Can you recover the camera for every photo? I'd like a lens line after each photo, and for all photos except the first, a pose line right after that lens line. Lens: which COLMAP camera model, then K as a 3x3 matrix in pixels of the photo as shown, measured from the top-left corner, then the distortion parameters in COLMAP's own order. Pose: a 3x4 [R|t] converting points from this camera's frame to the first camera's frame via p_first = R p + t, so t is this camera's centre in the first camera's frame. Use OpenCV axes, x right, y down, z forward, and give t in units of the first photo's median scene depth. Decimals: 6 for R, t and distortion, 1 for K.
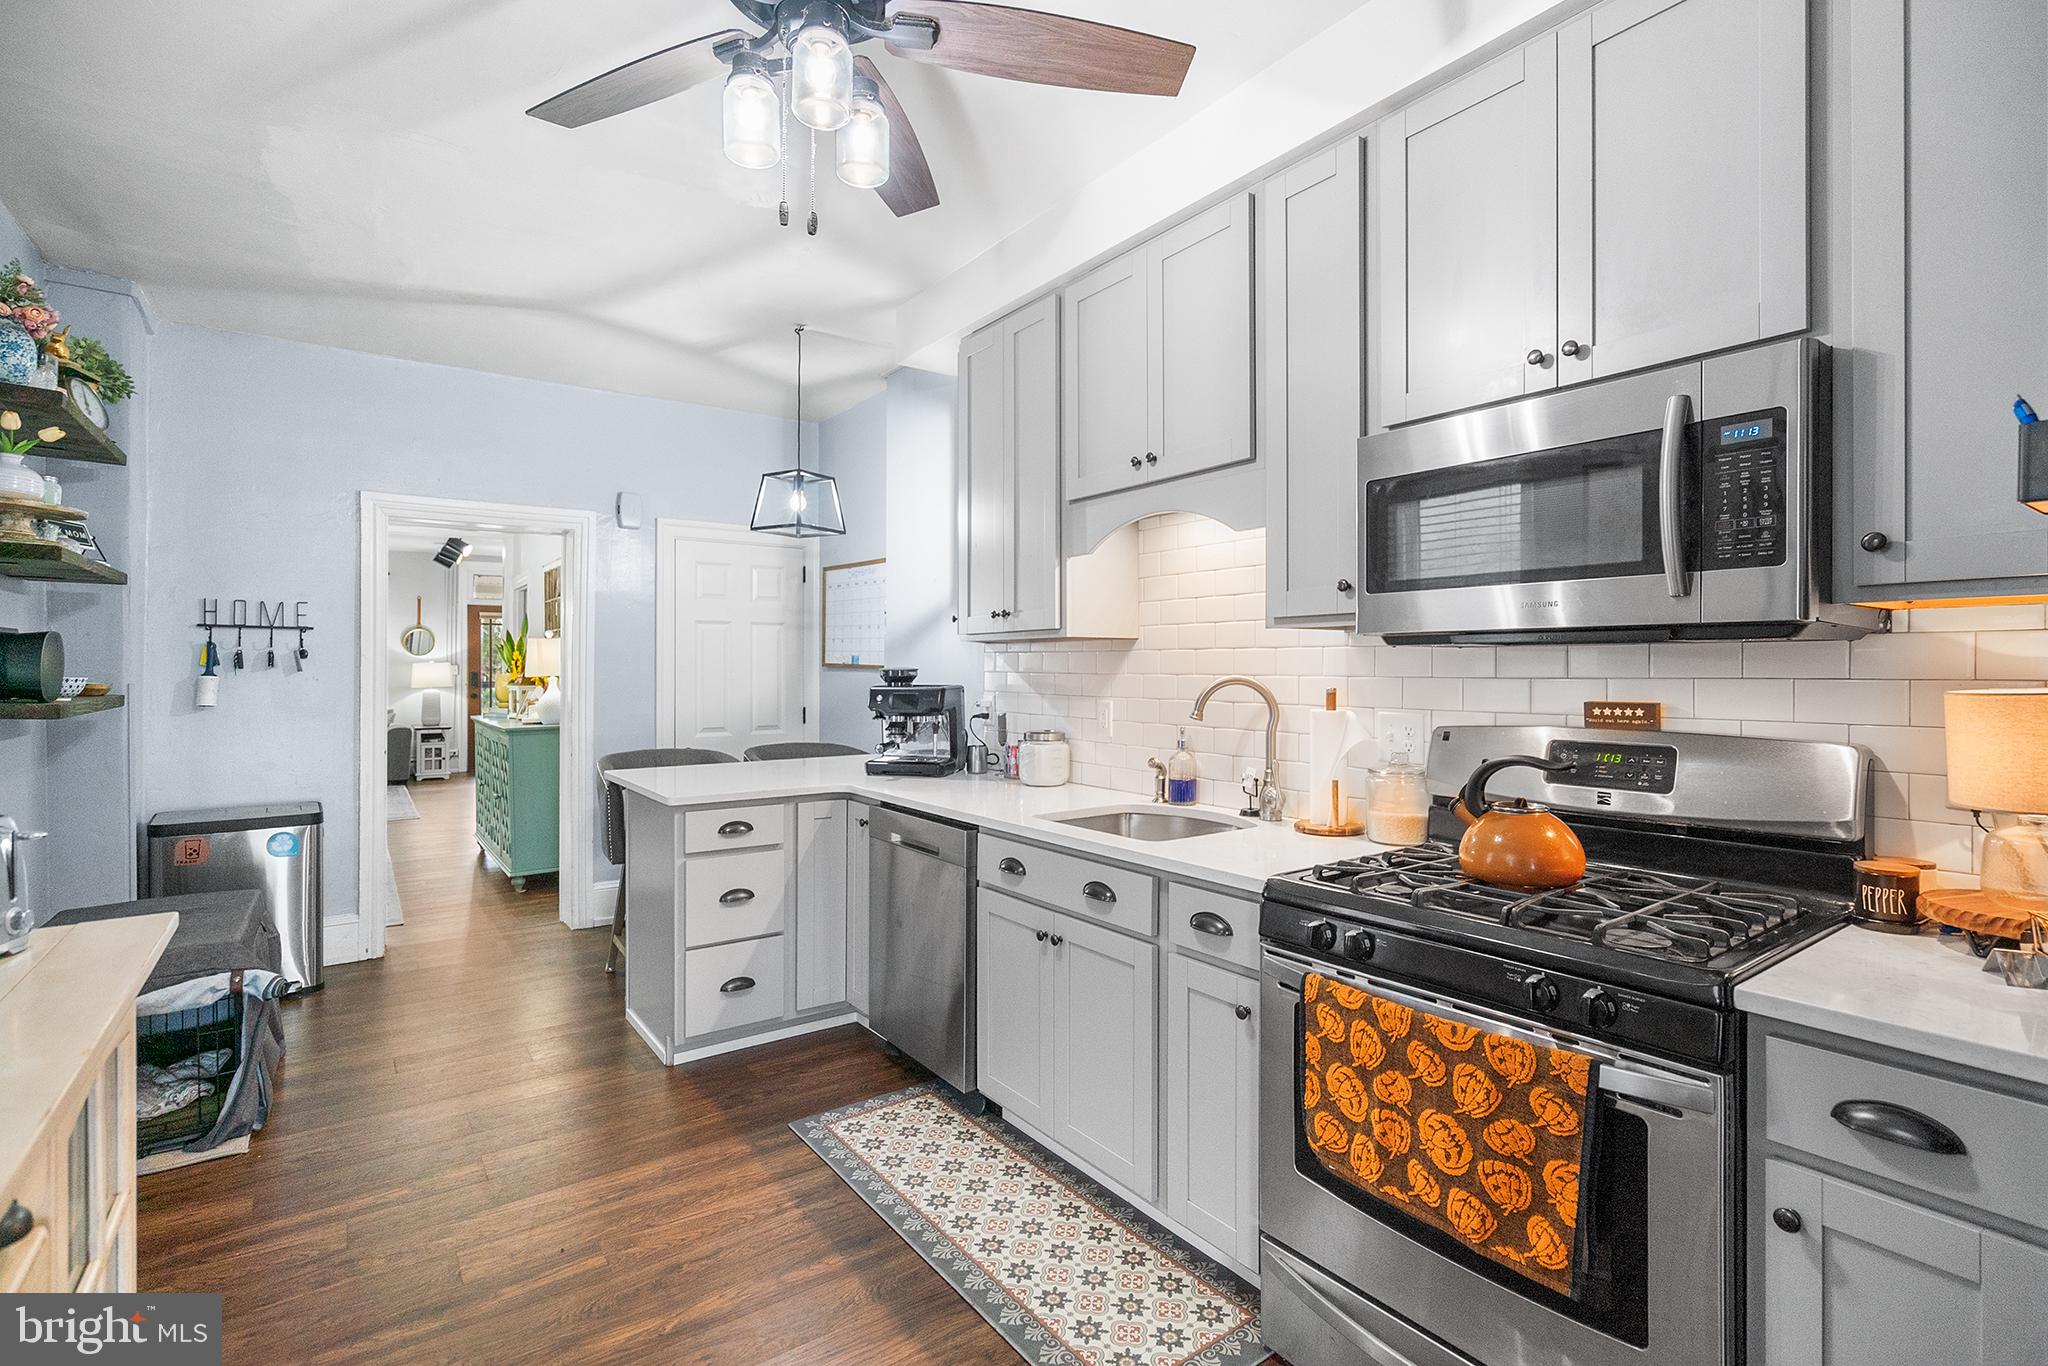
lens RADIAL K [[946.1, 0, 1031.8], [0, 946.1, 667.1], [0, 0, 1]] dist [-0.008603, 0.004359]
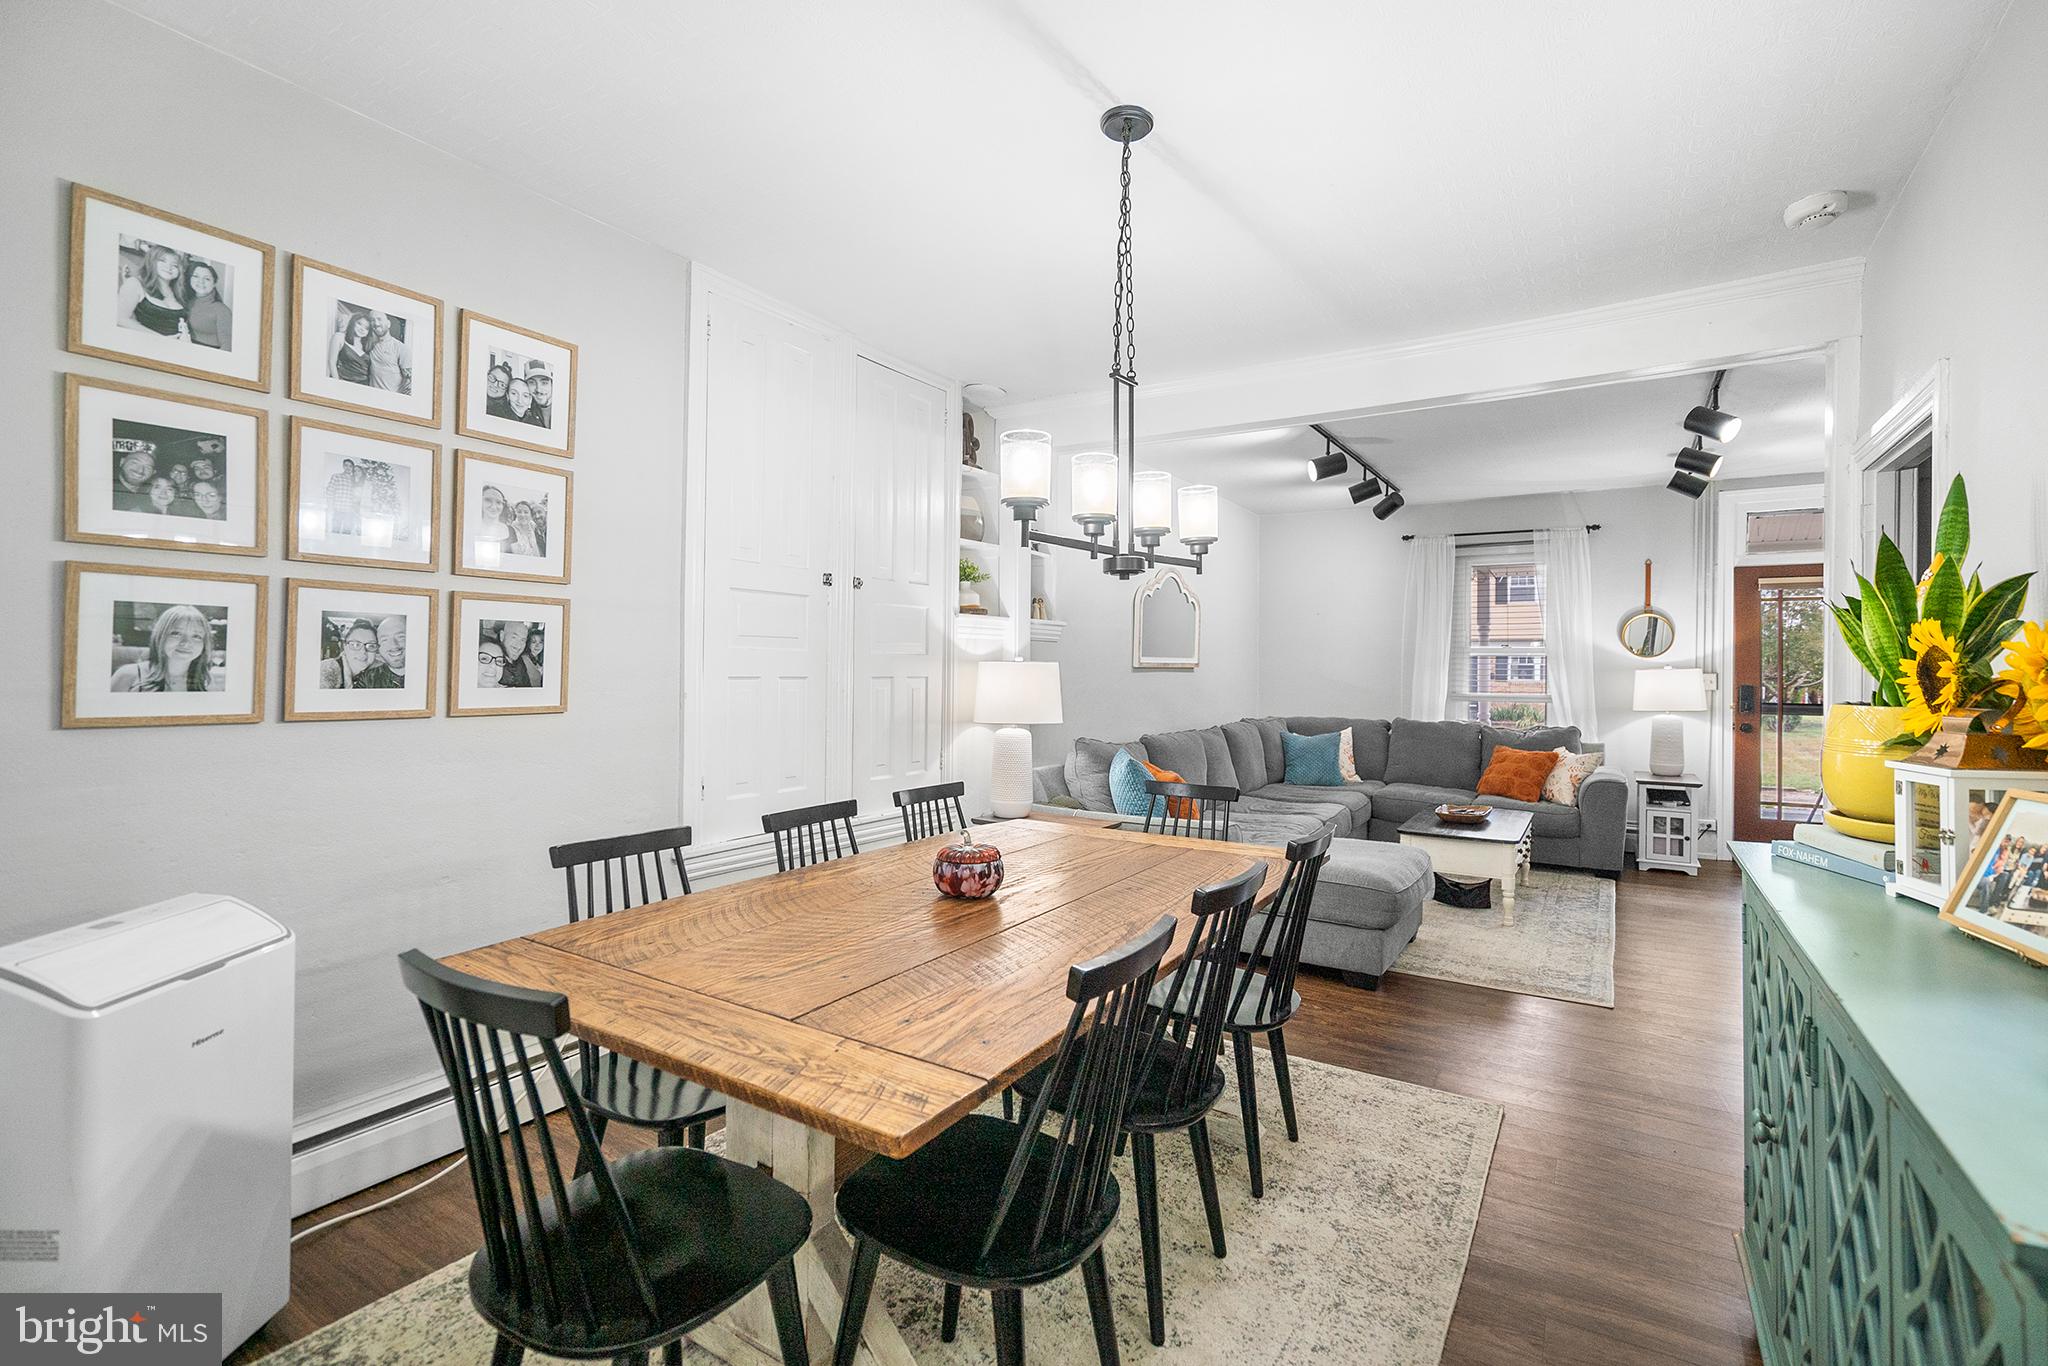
lens RADIAL K [[946.1, 0, 1016.9], [0, 946.1, 665.4], [0, 0, 1]] dist [-0.008603, 0.004359]
pose [[0.367750, -0.000986, -0.929924, -0.945810], [-0.008377, 0.999955, -0.004373, -0.004001], [0.929887, 0.009399, 0.367725, 1.609898]]
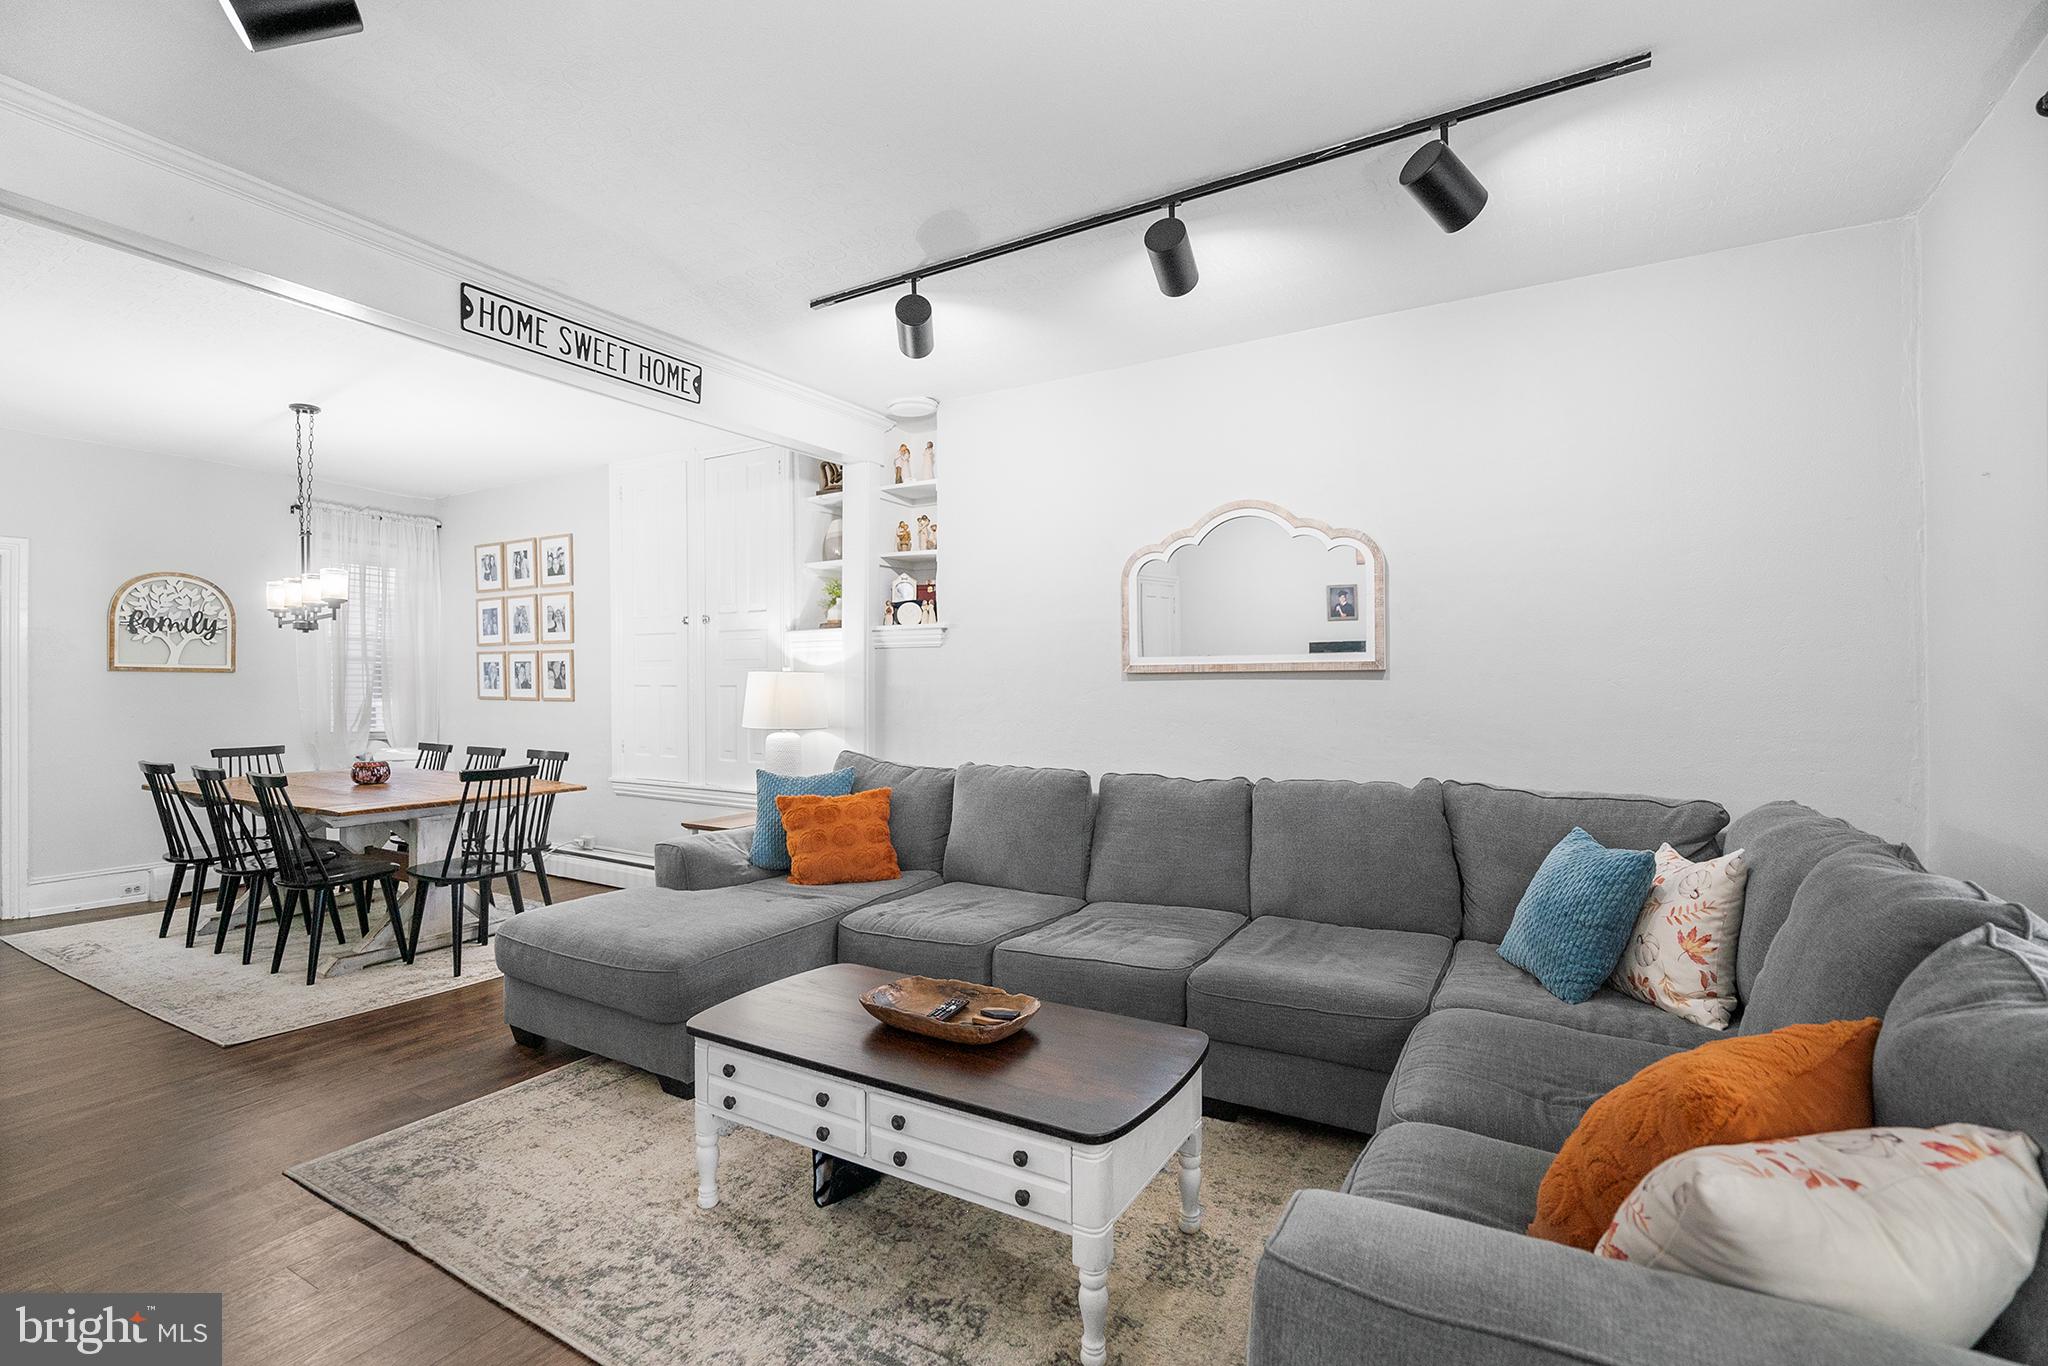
lens RADIAL K [[946.1, 0, 1027.6], [0, 946.1, 688.2], [0, 0, 1]] dist [-0.008603, 0.004359]
pose [[-0.921843, -0.001023, -0.387562, -2.168987], [-0.001794, 0.999997, 0.001628, 0.010009], [0.387559, 0.002196, -0.921842, 3.959869]]
